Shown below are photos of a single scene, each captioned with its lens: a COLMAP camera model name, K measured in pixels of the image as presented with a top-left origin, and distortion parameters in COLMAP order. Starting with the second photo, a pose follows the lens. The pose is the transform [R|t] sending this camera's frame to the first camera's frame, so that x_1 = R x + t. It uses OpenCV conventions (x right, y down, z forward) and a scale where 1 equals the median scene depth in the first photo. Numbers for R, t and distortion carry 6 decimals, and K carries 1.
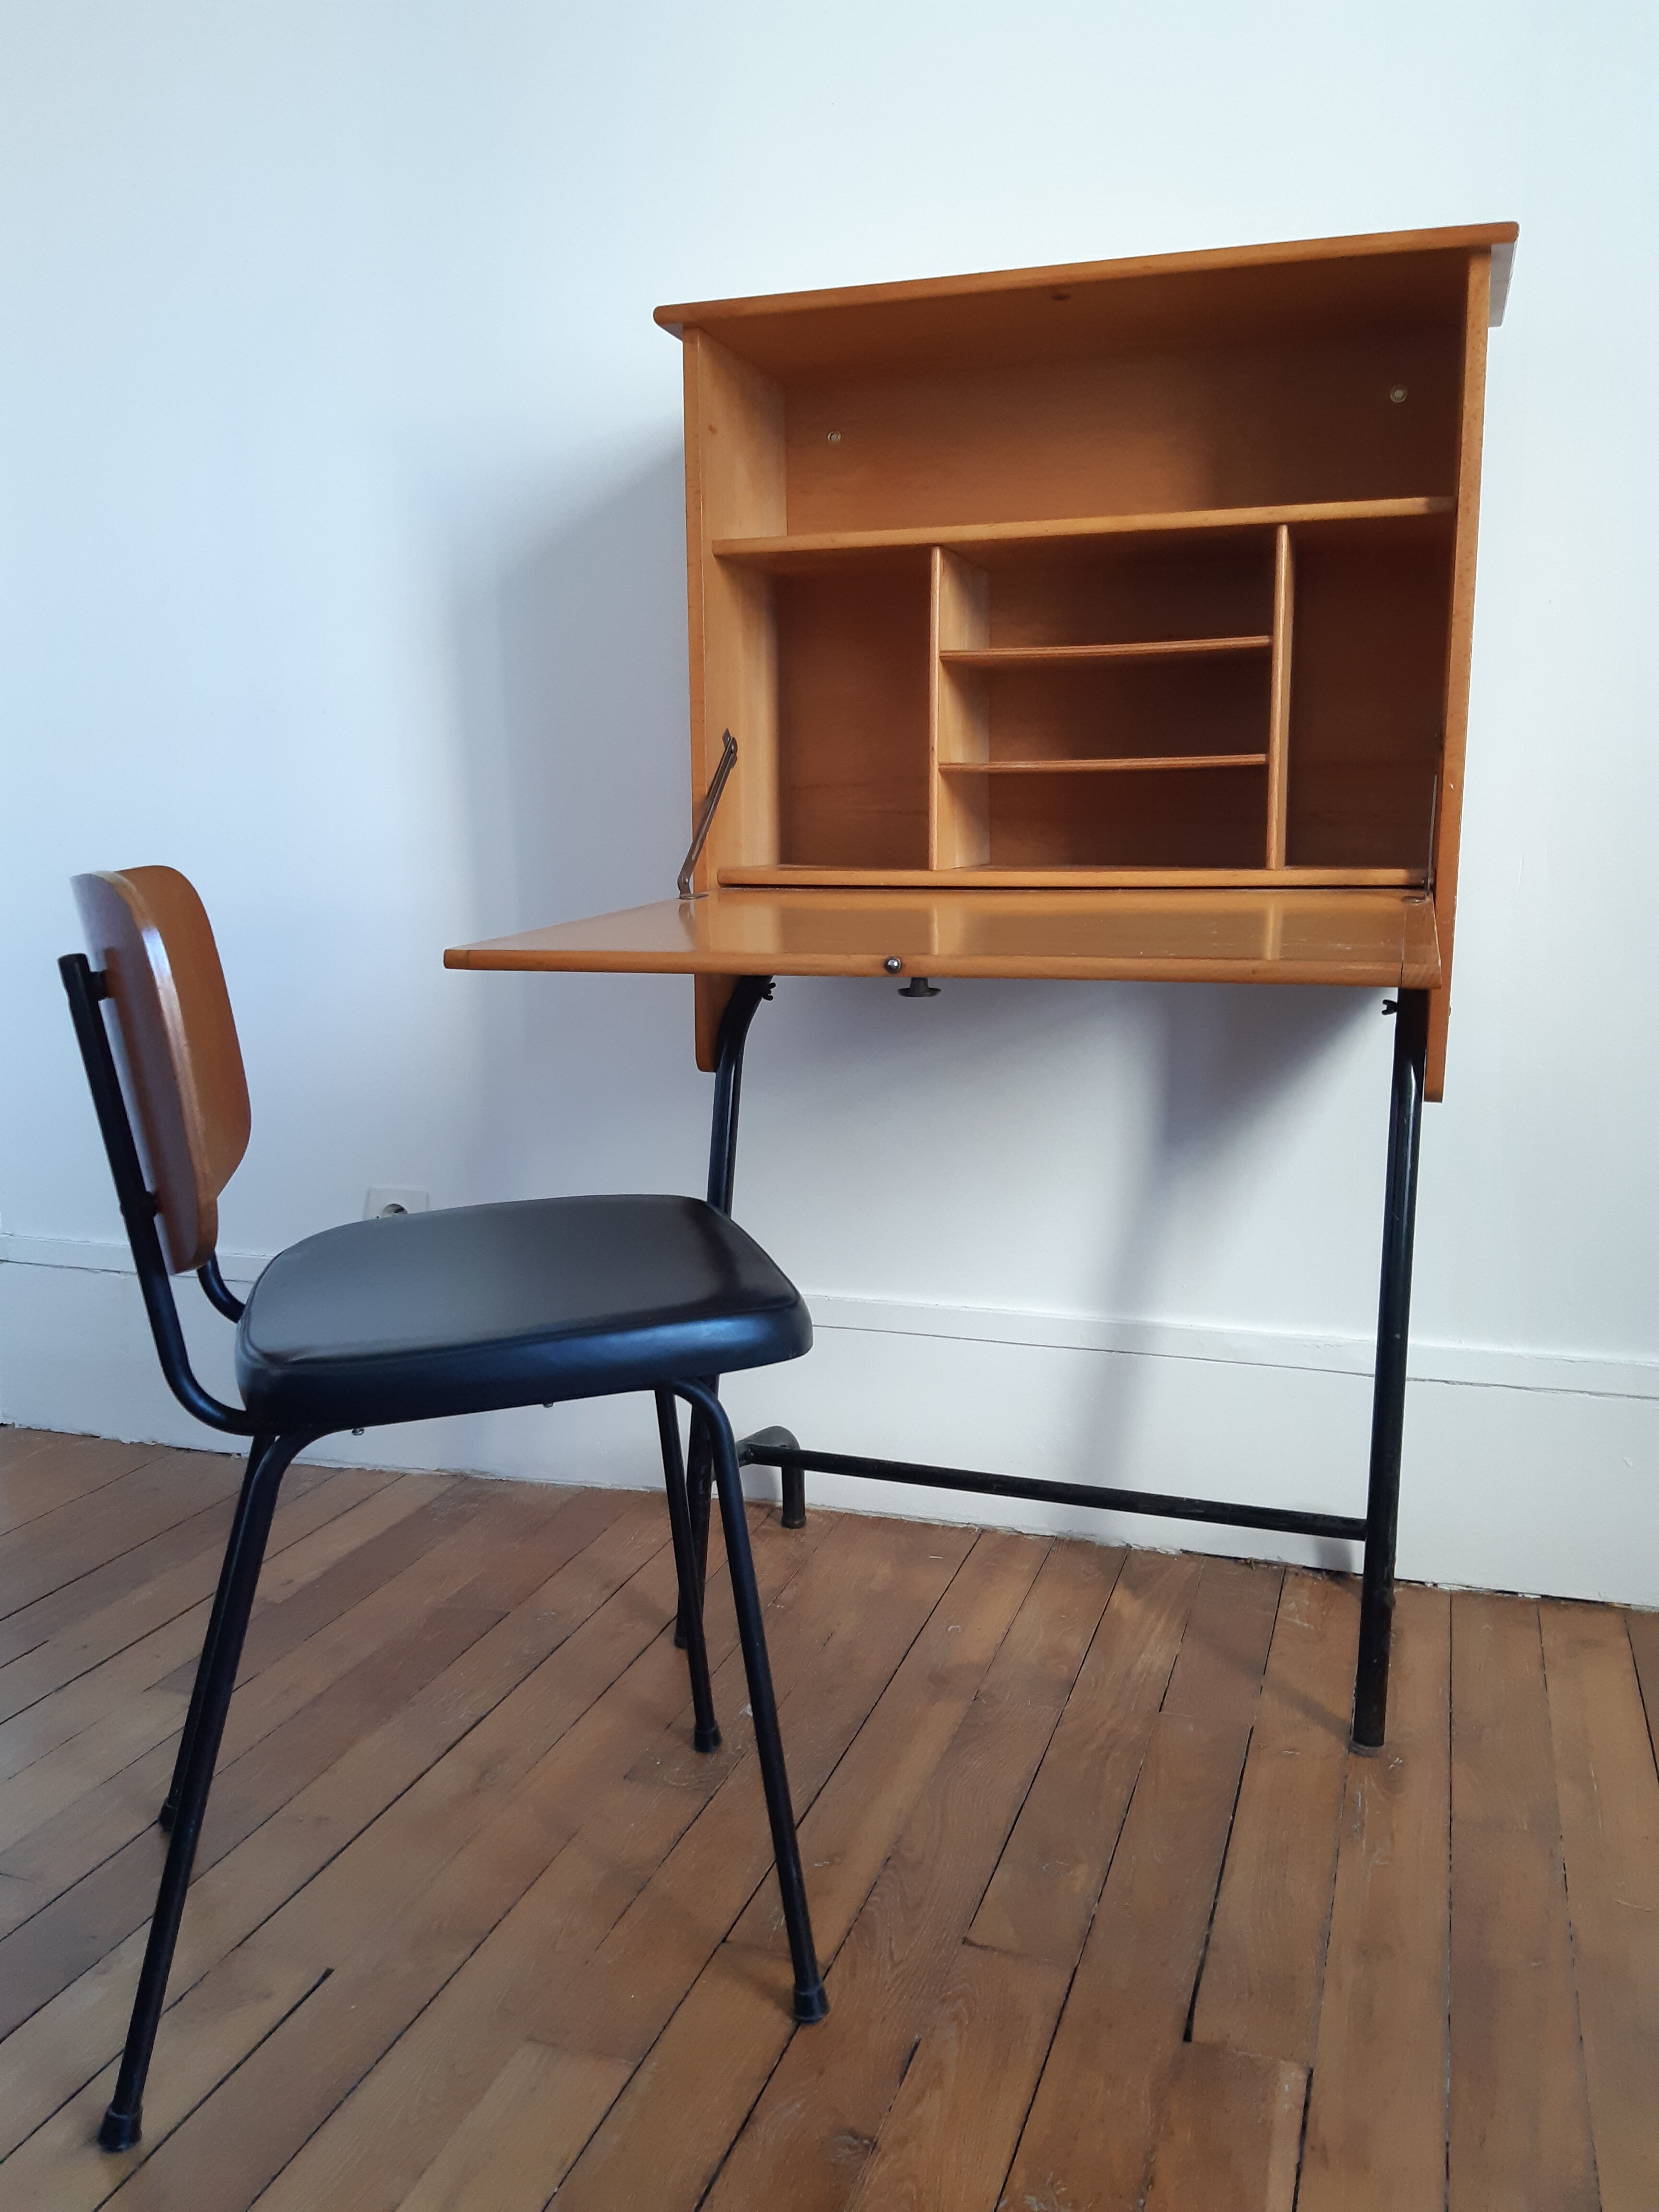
lens RADIAL K [[1722.5, 0, 829.5], [0, 1722.5, 1106.0], [0, 0, 1]] dist [0.072459, -0.145512]
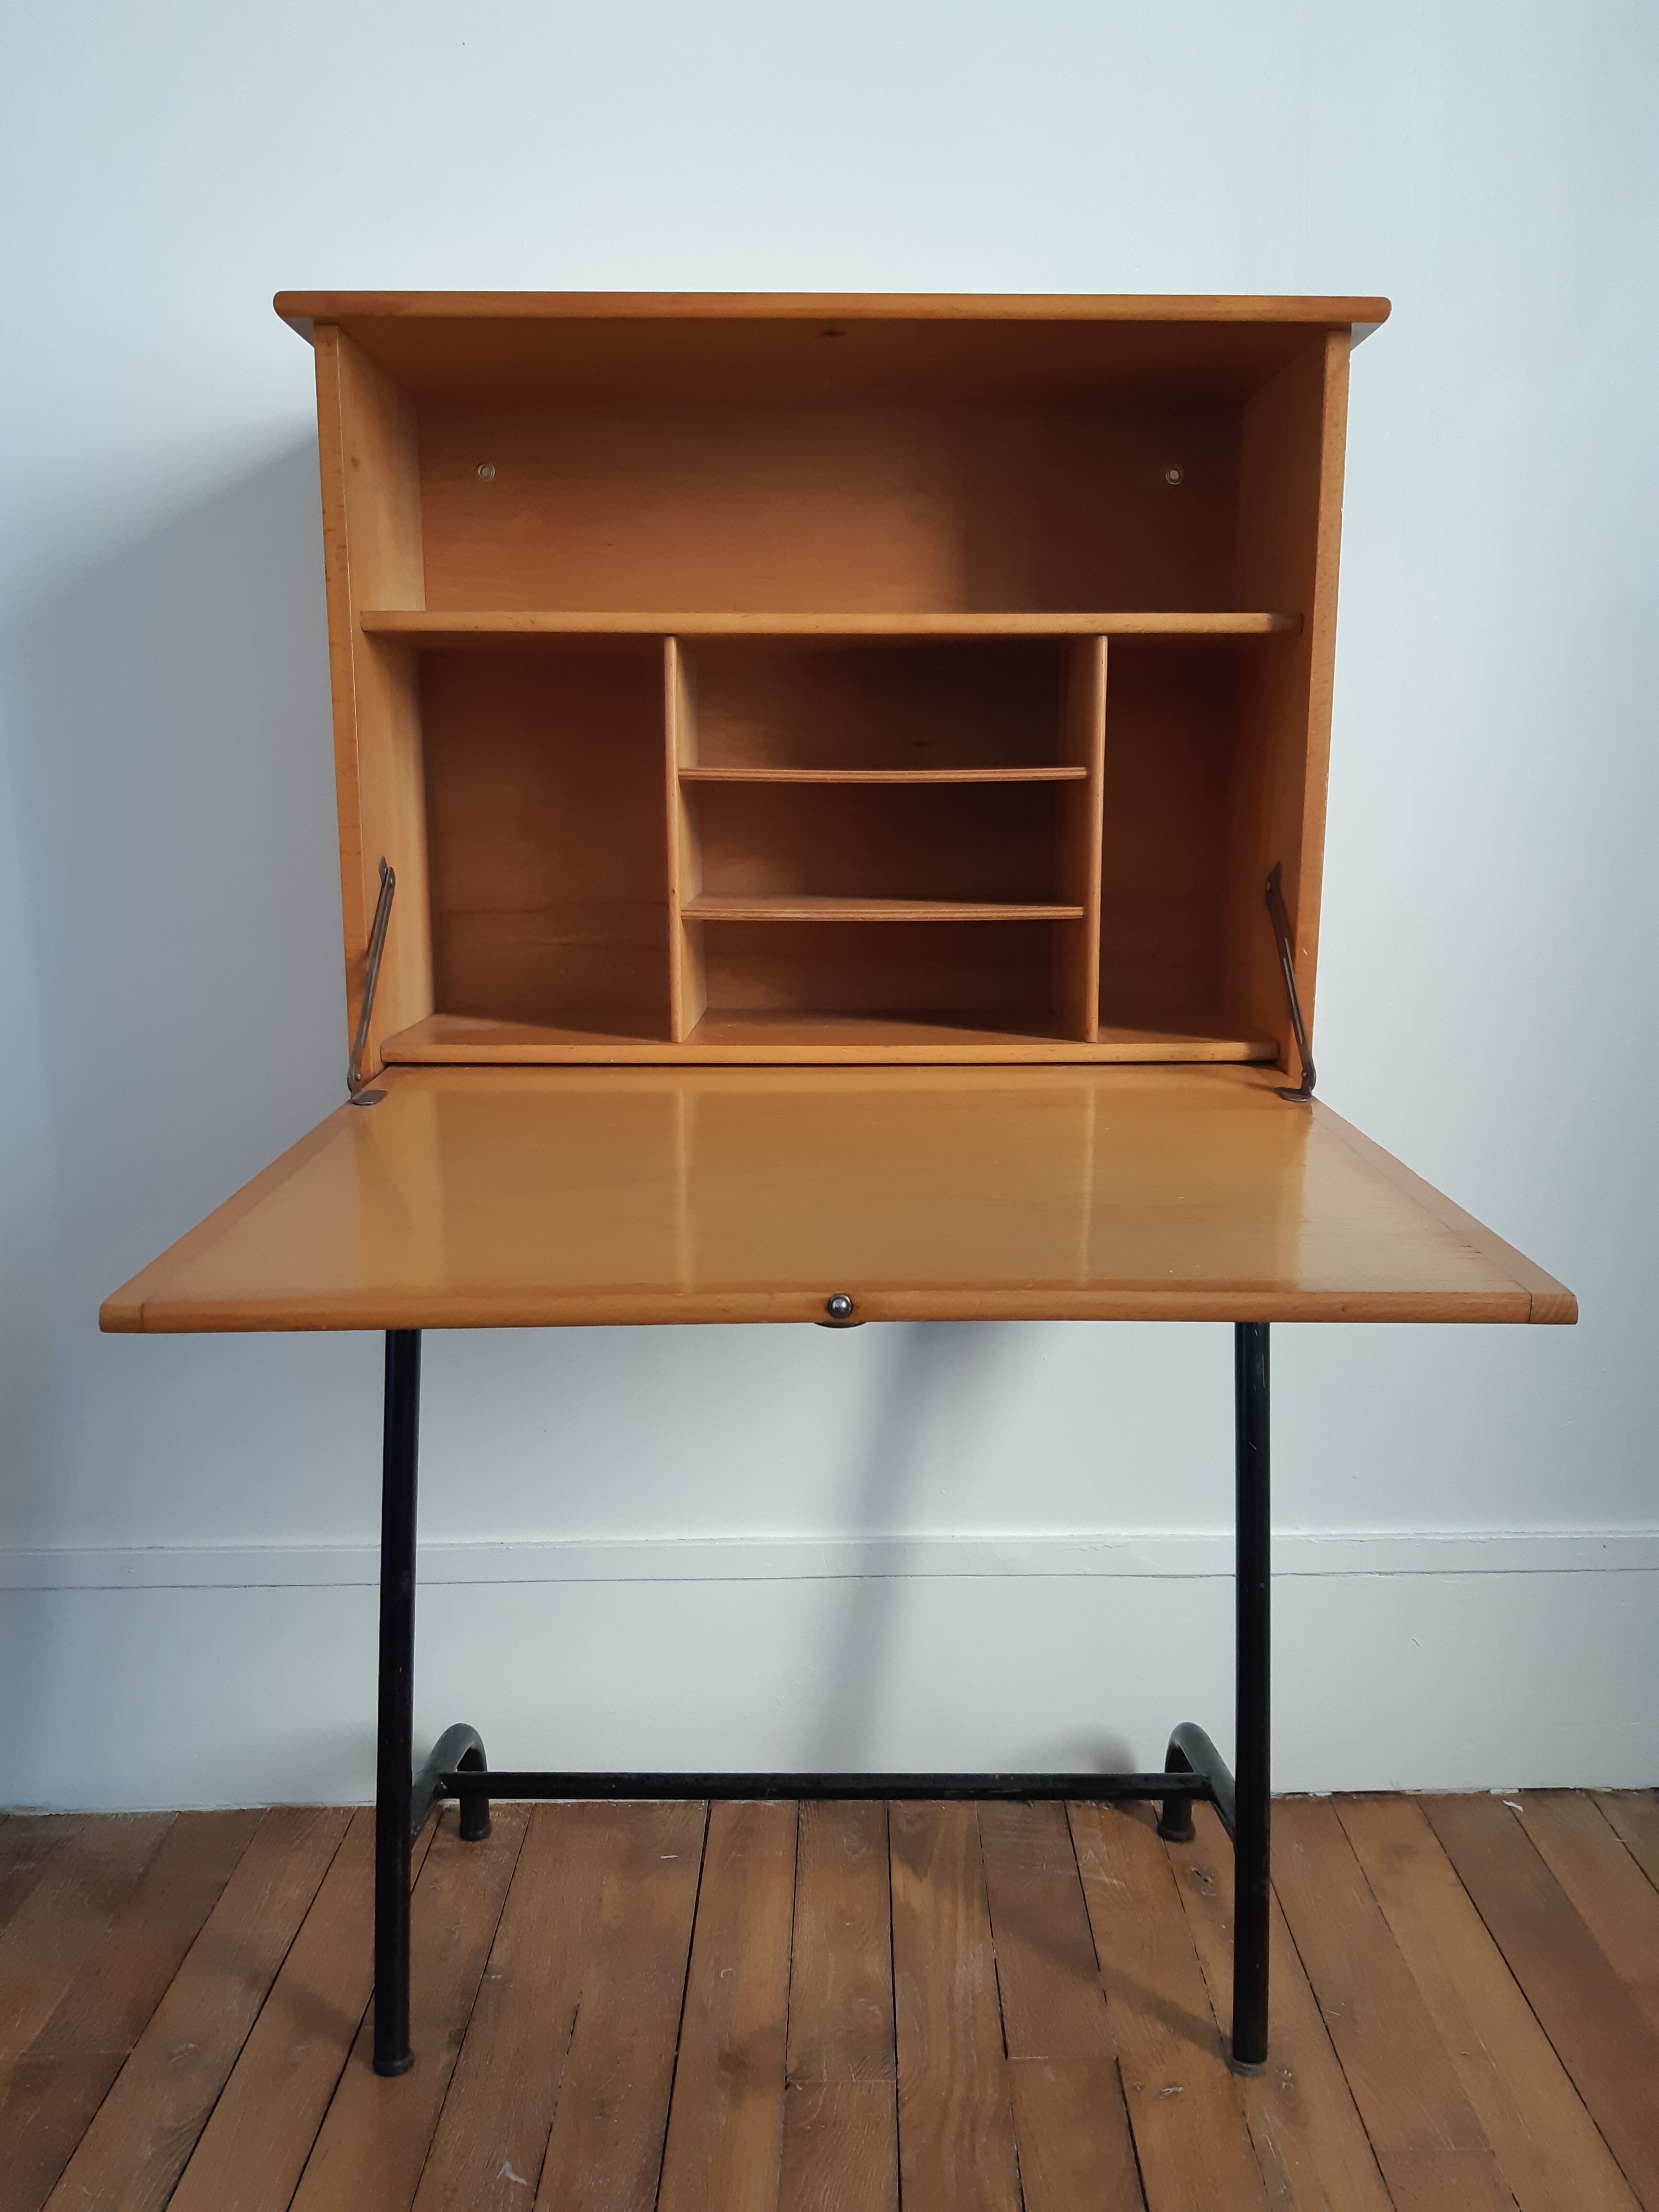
lens RADIAL K [[1722.5, 0, 829.5], [0, 1722.5, 1106.0], [0, 0, 1]] dist [0.072459, -0.145512]
pose [[0.947361, -0.050832, 0.316107, -0.128453], [0.047733, 0.998706, 0.017545, -0.122768], [-0.316589, -0.001532, 0.948561, 0.238898]]
